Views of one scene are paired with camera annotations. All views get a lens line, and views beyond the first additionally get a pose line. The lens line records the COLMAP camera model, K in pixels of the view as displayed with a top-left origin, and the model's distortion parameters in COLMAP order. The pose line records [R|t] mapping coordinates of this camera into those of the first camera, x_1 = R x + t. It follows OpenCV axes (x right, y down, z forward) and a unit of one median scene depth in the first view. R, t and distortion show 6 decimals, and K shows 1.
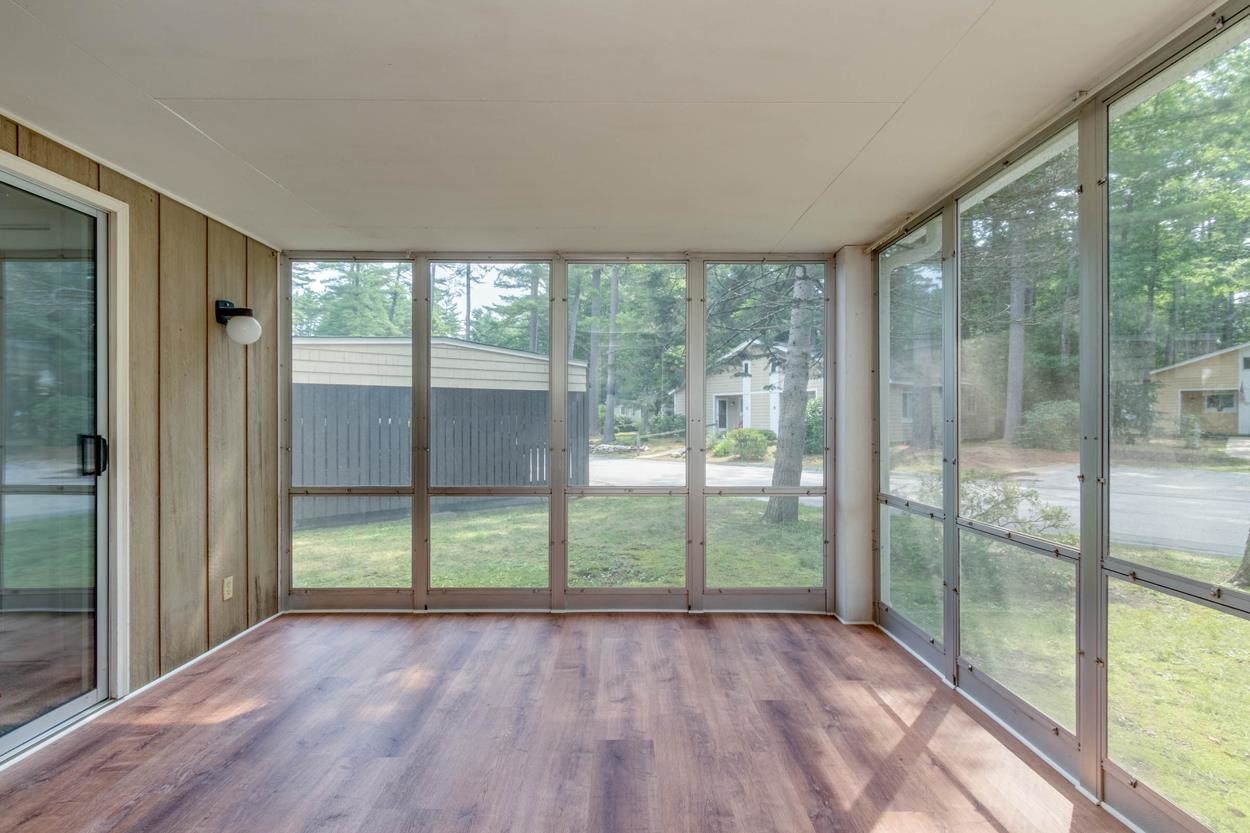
lens RADIAL K [[564.7, 0, 620.2], [0, 564.7, 419.1], [0, 0, 1]] dist [-0.001981, 0.000283]
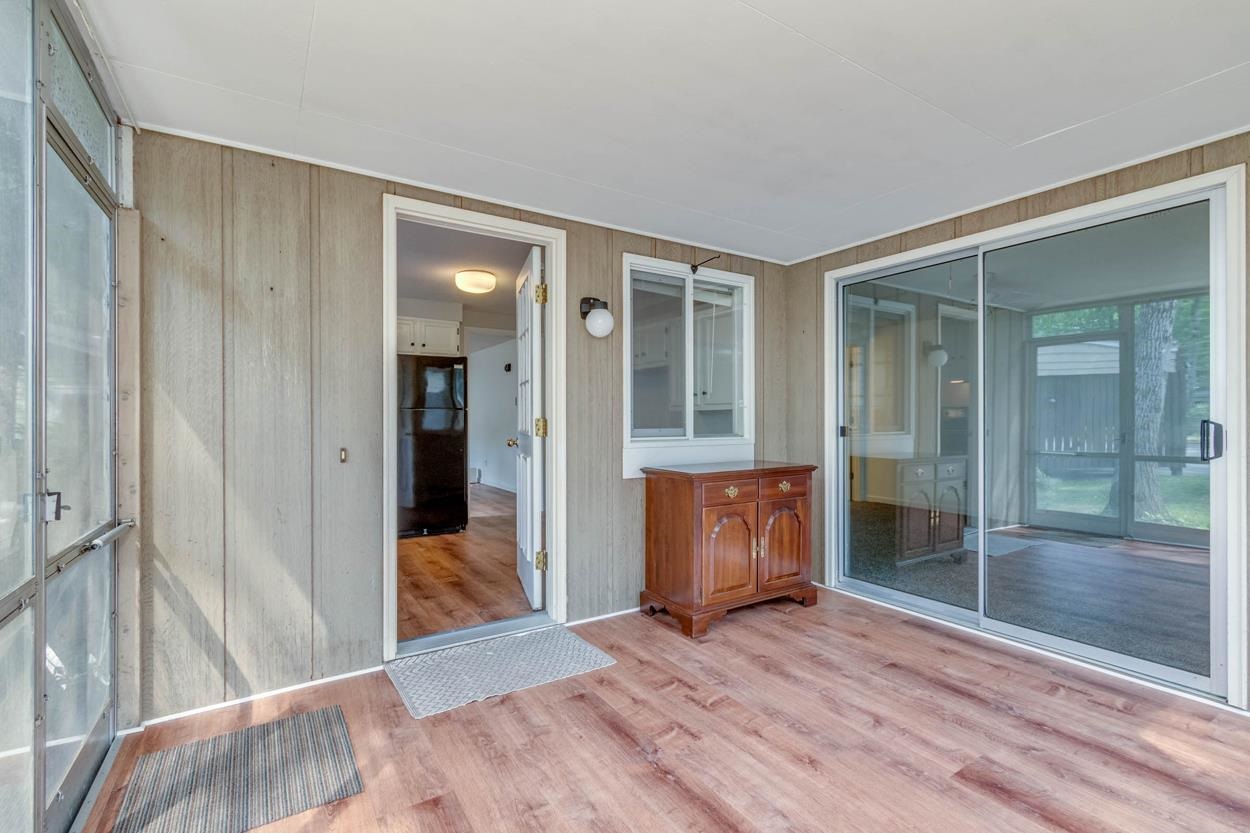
lens RADIAL K [[564.7, 0, 626.8], [0, 564.7, 420.6], [0, 0, 1]] dist [-0.001981, 0.000283]
pose [[-0.841524, 0.002433, -0.540215, 0.481703], [0.004655, 0.999985, -0.002747, 0.028786], [0.540200, -0.004826, -0.841523, 1.347161]]
